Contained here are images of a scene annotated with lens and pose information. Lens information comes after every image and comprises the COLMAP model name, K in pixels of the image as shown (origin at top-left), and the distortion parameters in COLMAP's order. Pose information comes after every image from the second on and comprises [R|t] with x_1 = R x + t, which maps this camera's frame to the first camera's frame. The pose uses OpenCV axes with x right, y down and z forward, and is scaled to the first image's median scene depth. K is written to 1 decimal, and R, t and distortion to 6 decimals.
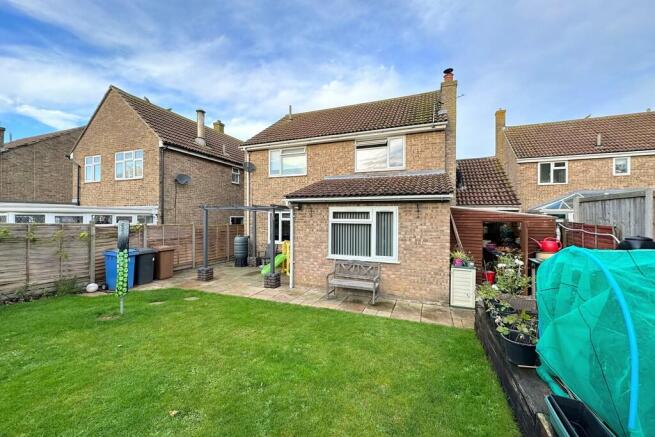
lens RADIAL K [[262.0, 0, 327.5], [0, 262.0, 218.5], [0, 0, 1]] dist [0.008213, -0.000169]
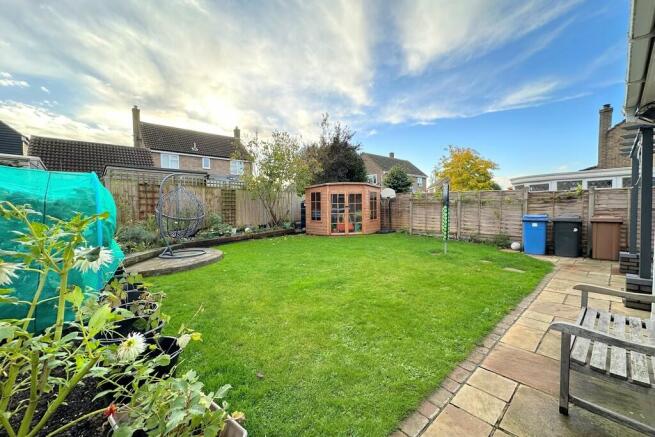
lens RADIAL K [[262.0, 0, 327.5], [0, 262.0, 218.5], [0, 0, 1]] dist [0.008213, -0.000169]
pose [[-0.439906, 0.043418, -0.896994, 0.467976], [0.015324, 0.999048, 0.040843, 0.084570], [0.897913, 0.004221, -0.440152, 0.761770]]
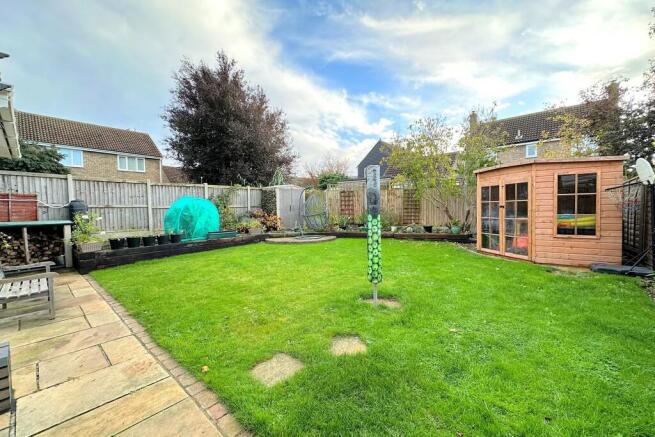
lens RADIAL K [[265.8, 0, 324.5], [0, 265.8, 209.2], [0, 0, 1]] dist [-0.000816, -0.000252]
pose [[-0.938933, 0.006058, 0.344048, -0.642906], [0.007576, 0.999967, 0.003067, 0.079886], [-0.344018, 0.005486, -0.938947, 1.204585]]
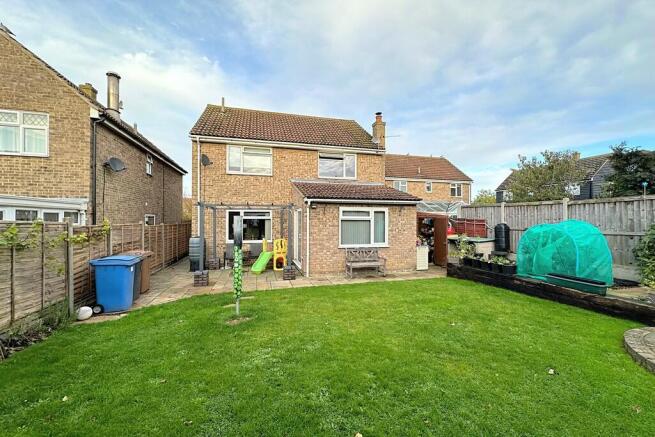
lens RADIAL K [[259.0, 0, 327.5], [0, 259.0, 218.5], [0, 0, 1]] dist [-0.002460, -0.000177]
pose [[0.794861, -0.001886, 0.606789, -0.784034], [0.003655, 0.999992, -0.001680, 0.013890], [-0.606780, 0.003553, 0.794862, 0.056452]]
